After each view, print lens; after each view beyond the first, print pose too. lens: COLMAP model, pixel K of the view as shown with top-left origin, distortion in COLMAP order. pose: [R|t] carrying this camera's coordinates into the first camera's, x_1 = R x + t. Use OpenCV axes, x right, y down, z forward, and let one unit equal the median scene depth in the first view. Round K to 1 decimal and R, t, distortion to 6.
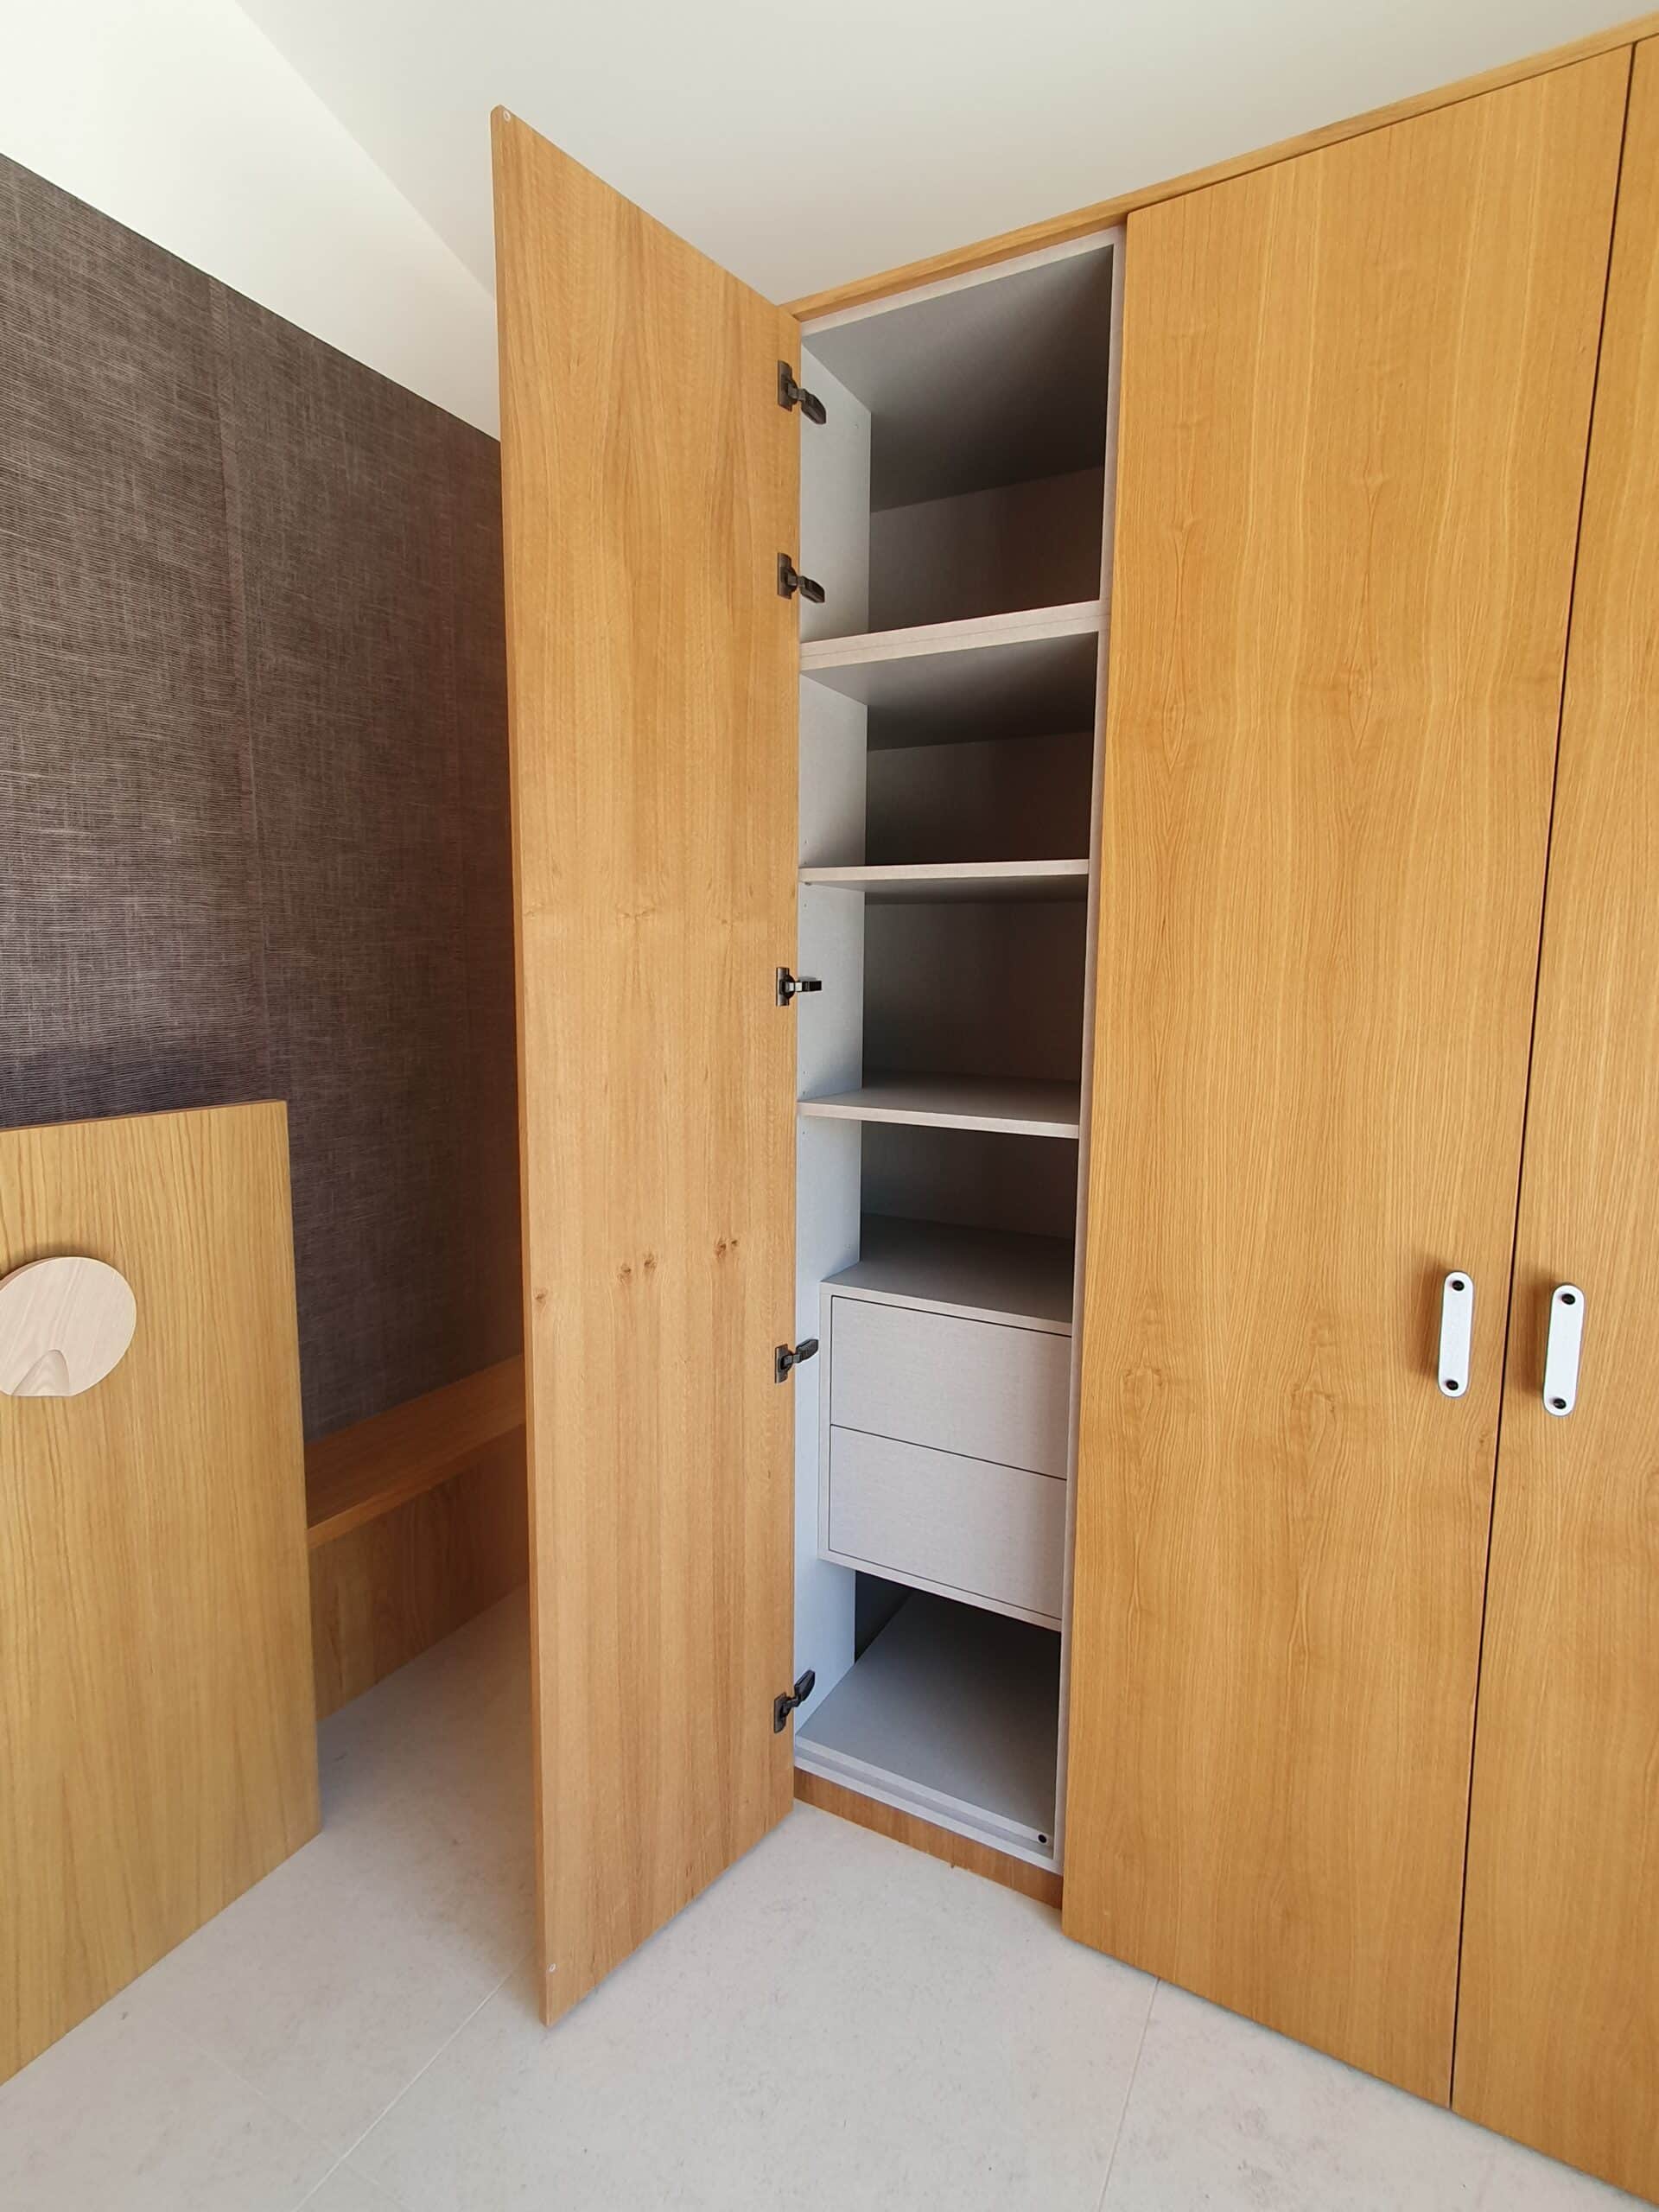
lens RADIAL K [[1088.7, 0, 839.0], [0, 1088.7, 1087.4], [0, 0, 1]] dist [0.003543, 0.002290]
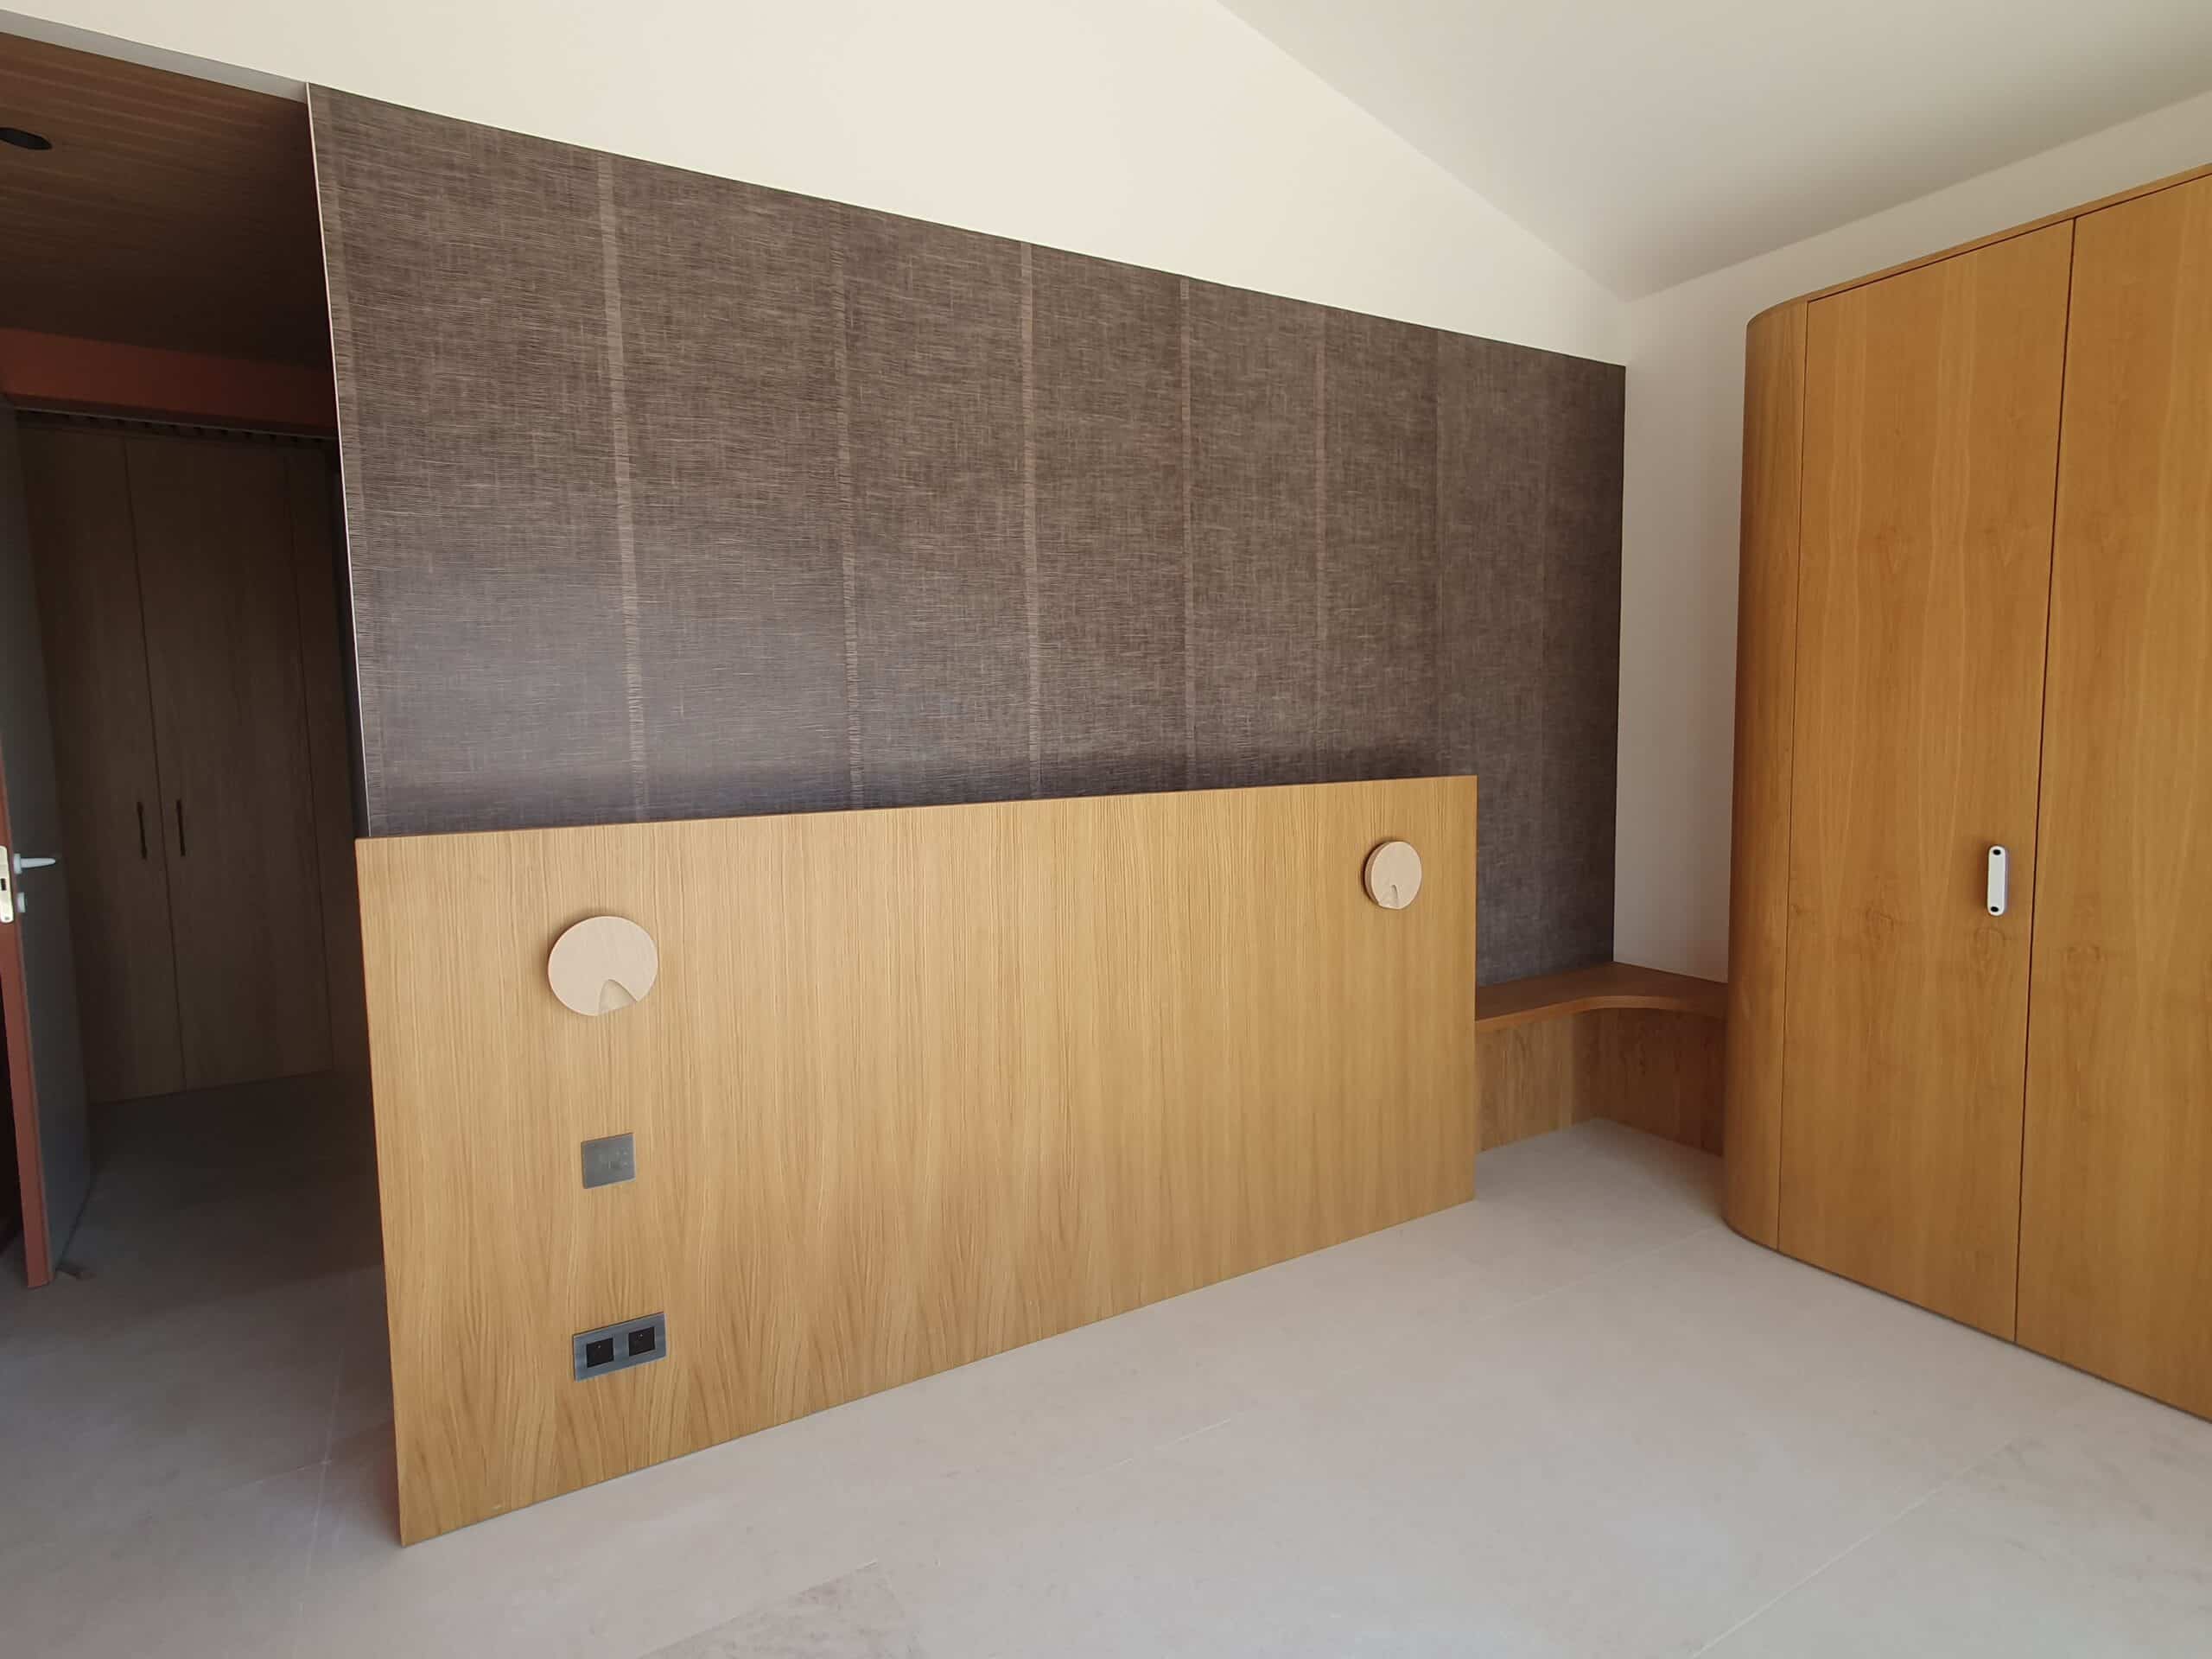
lens RADIAL K [[1154.2, 0, 1093.5], [0, 1154.2, 808.3], [0, 0, 1]] dist [0.018339, 0.001712]
pose [[0.850833, 0.015403, -0.525211, -0.035321], [-0.031126, 0.999292, -0.021117, 0.133643], [0.524514, 0.034315, 0.850710, -1.021029]]
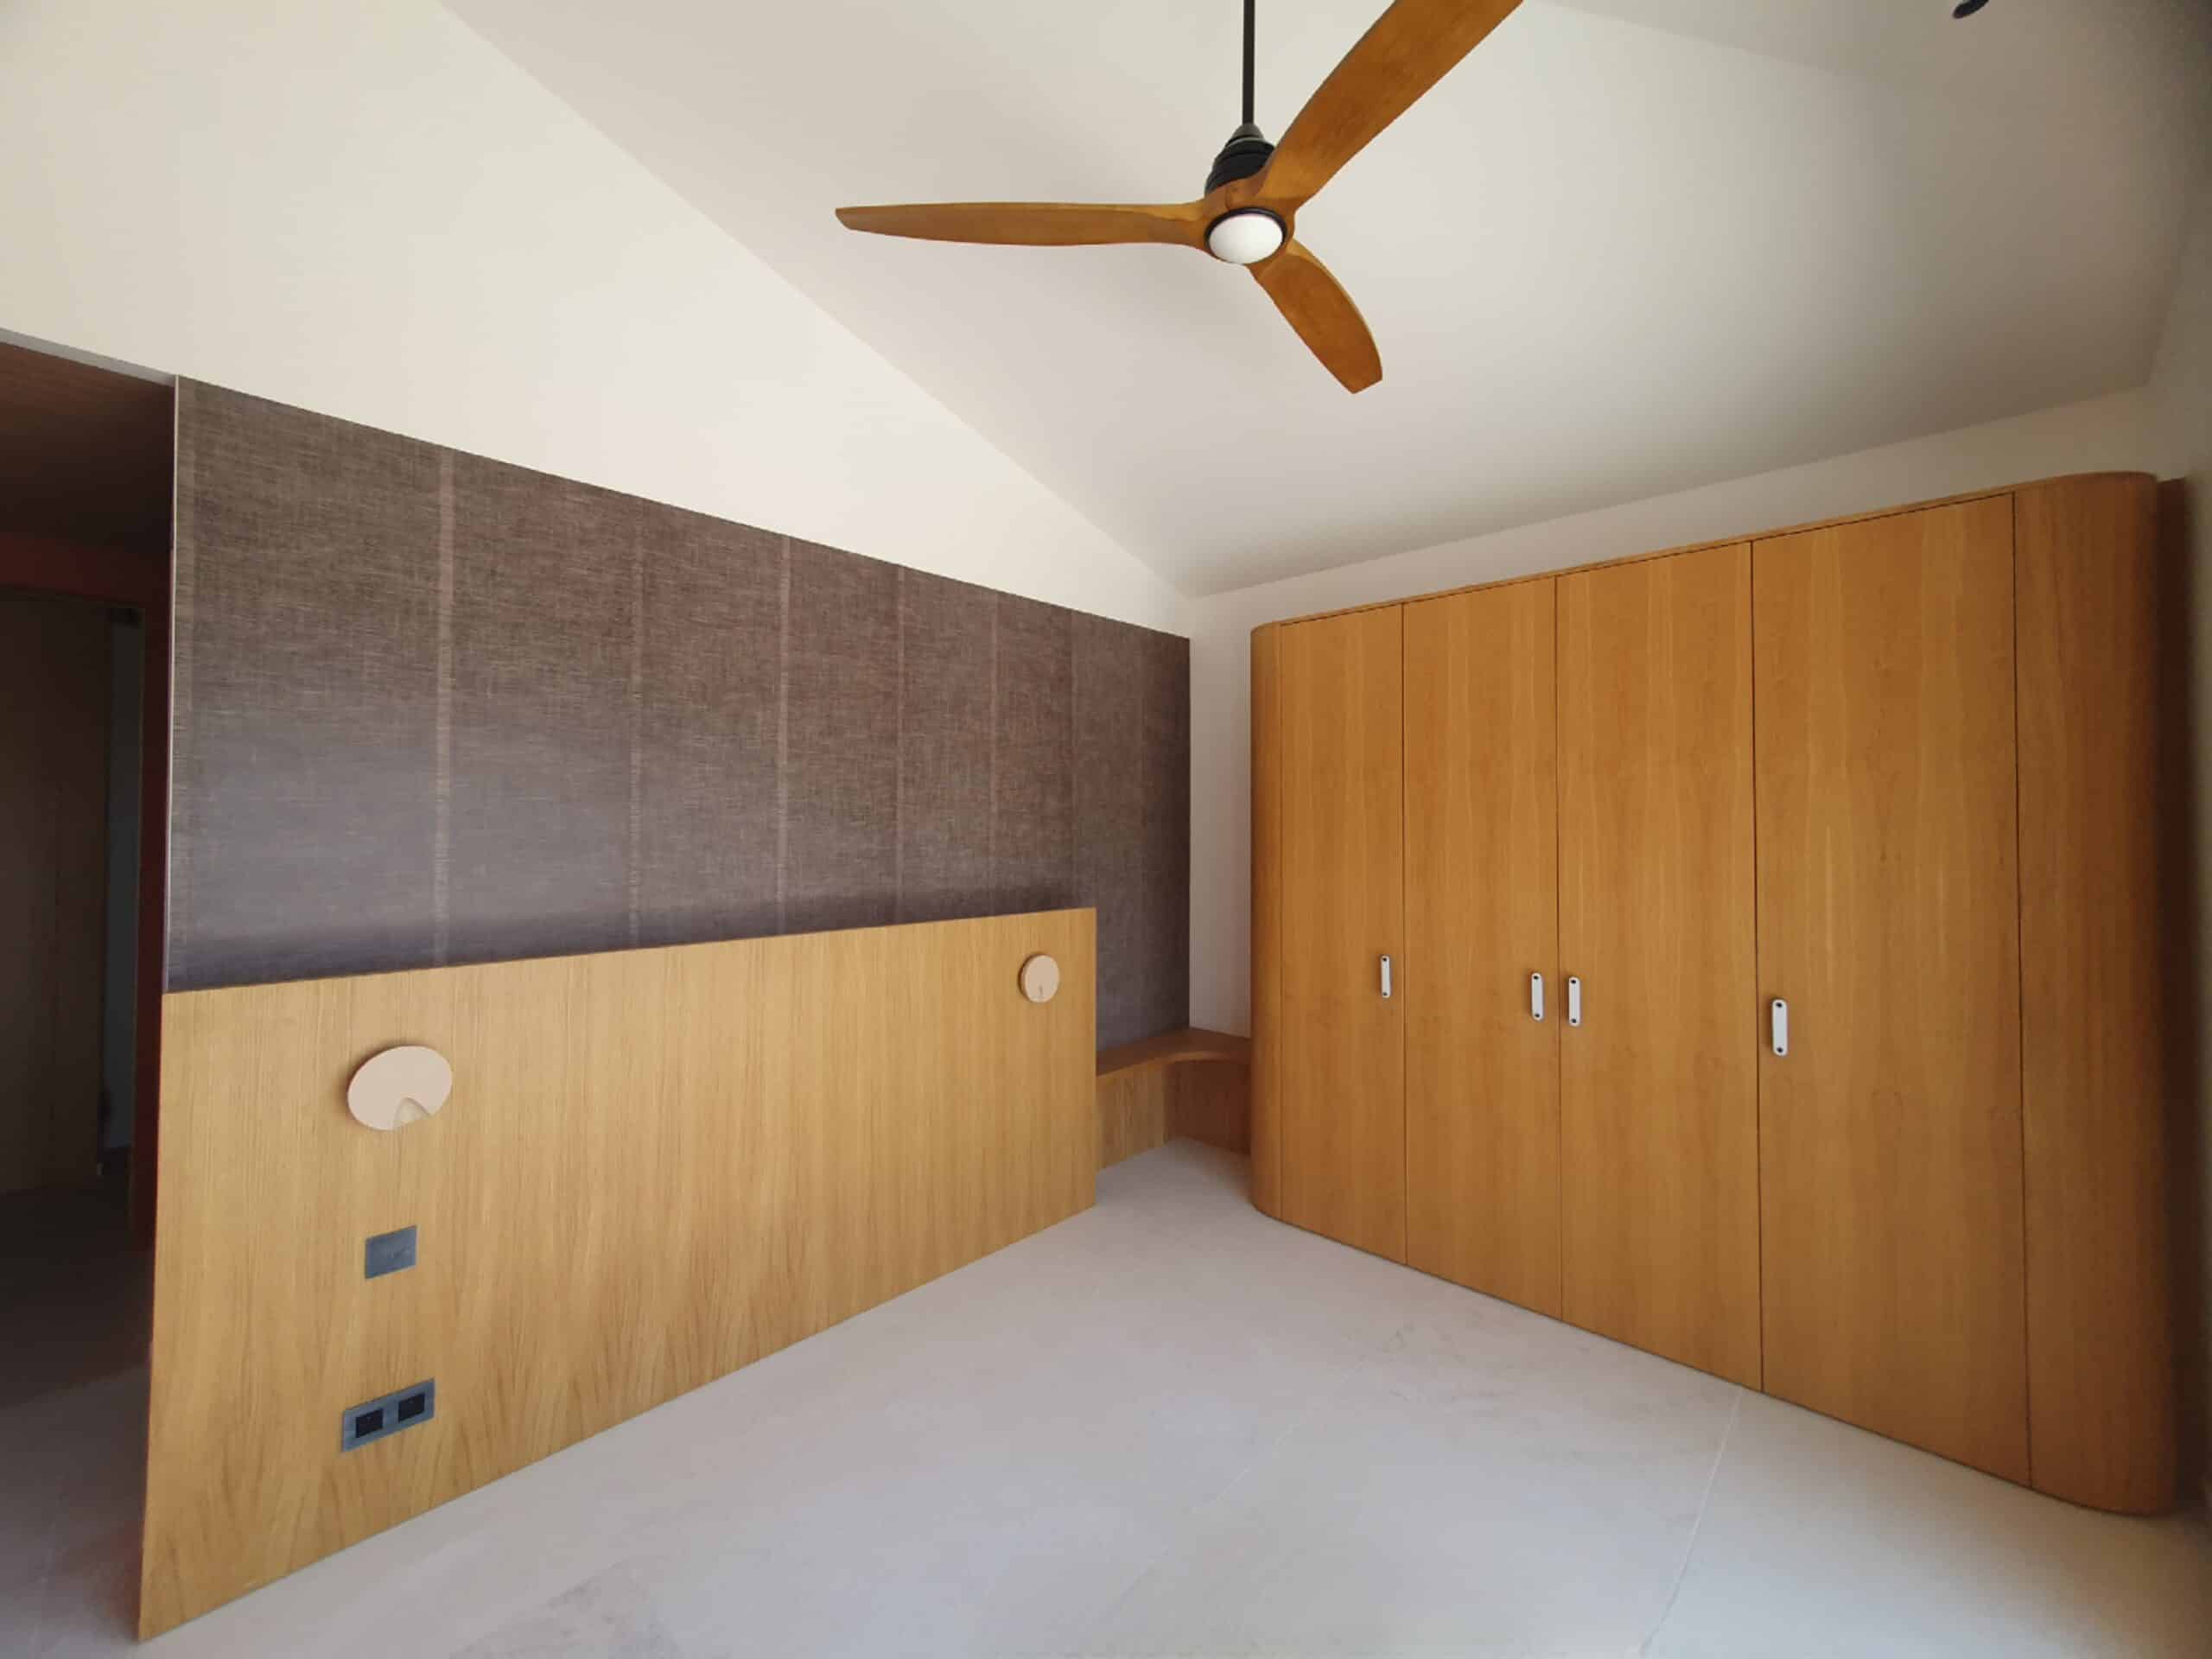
lens RADIAL K [[877.1, 0, 1092.9], [0, 877.1, 816.8], [0, 0, 1]] dist [0.015990, -0.000610]
pose [[0.965990, -0.010617, -0.258361, 0.052282], [-0.023057, 0.991640, -0.126959, 0.069385], [0.257549, 0.128599, 0.957670, -1.159529]]
